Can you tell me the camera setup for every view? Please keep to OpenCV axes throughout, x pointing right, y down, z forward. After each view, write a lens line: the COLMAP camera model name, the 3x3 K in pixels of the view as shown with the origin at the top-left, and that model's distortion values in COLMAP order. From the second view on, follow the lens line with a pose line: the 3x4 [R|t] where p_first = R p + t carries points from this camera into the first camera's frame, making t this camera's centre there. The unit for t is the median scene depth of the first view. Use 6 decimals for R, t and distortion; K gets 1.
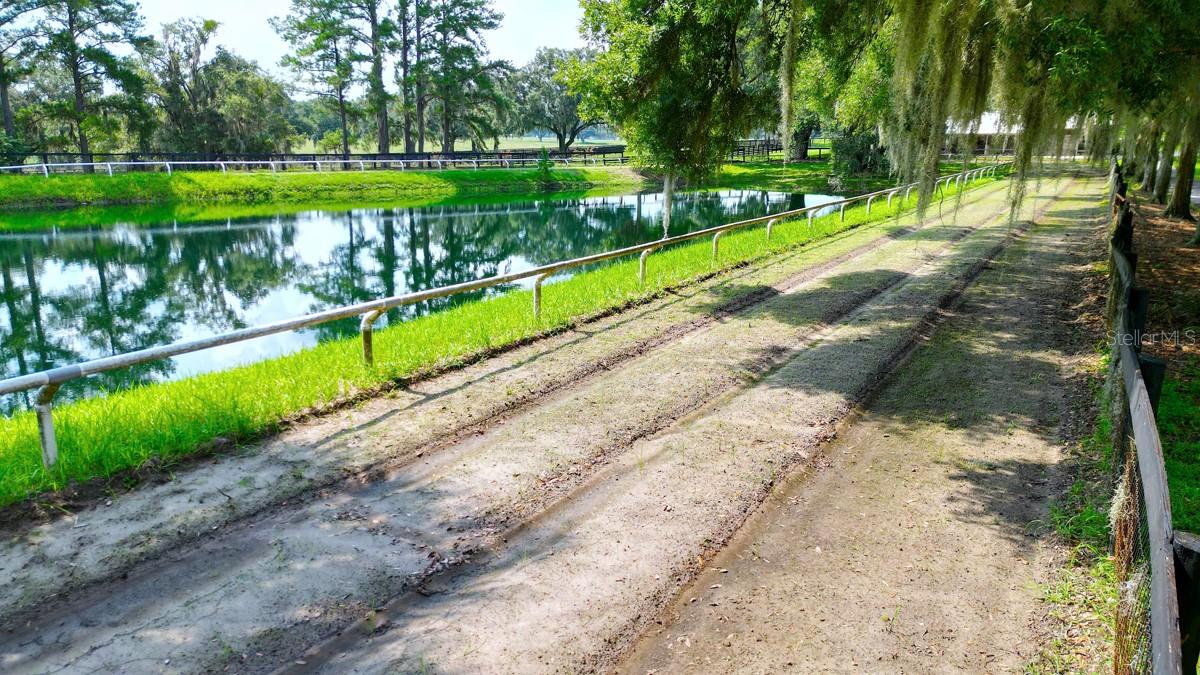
lens RADIAL K [[852.8, 0, 602.1], [0, 852.8, 336.5], [0, 0, 1]] dist [0.010770, -0.011824]
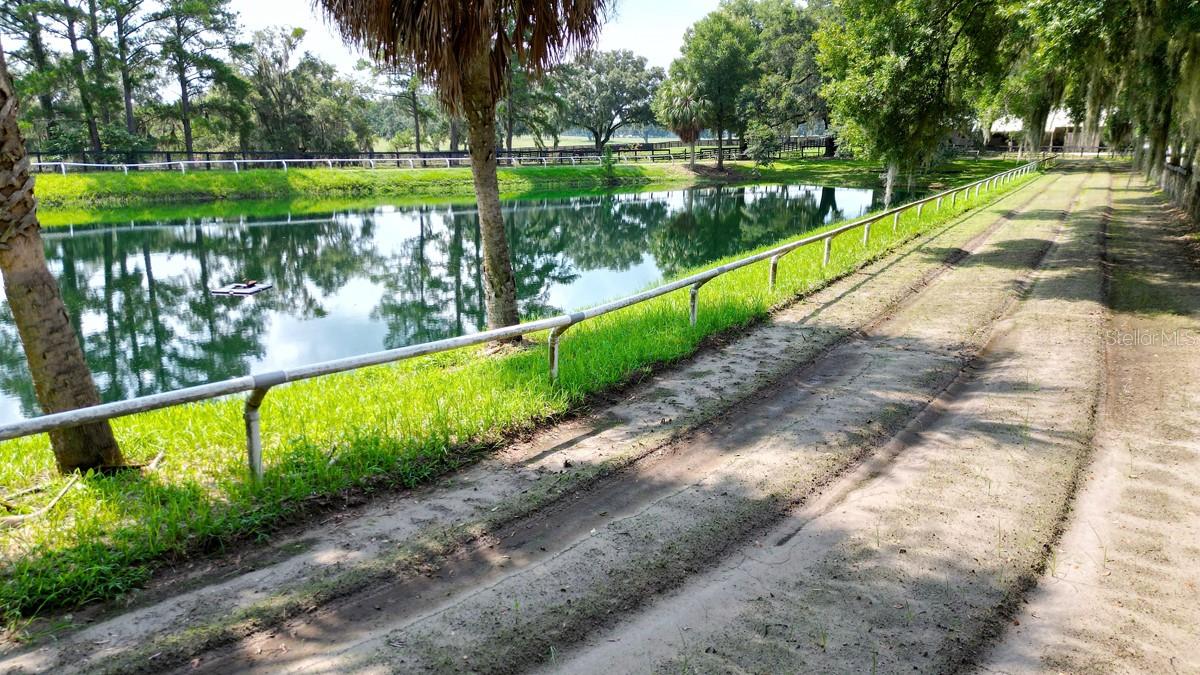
lens RADIAL K [[852.8, 0, 598.3], [0, 852.8, 338.7], [0, 0, 1]] dist [0.010770, -0.011824]
pose [[0.999994, -0.001756, -0.002890, -0.074791], [0.001769, 0.999988, 0.004478, 0.015418], [0.002883, -0.004483, 0.999986, -0.068799]]
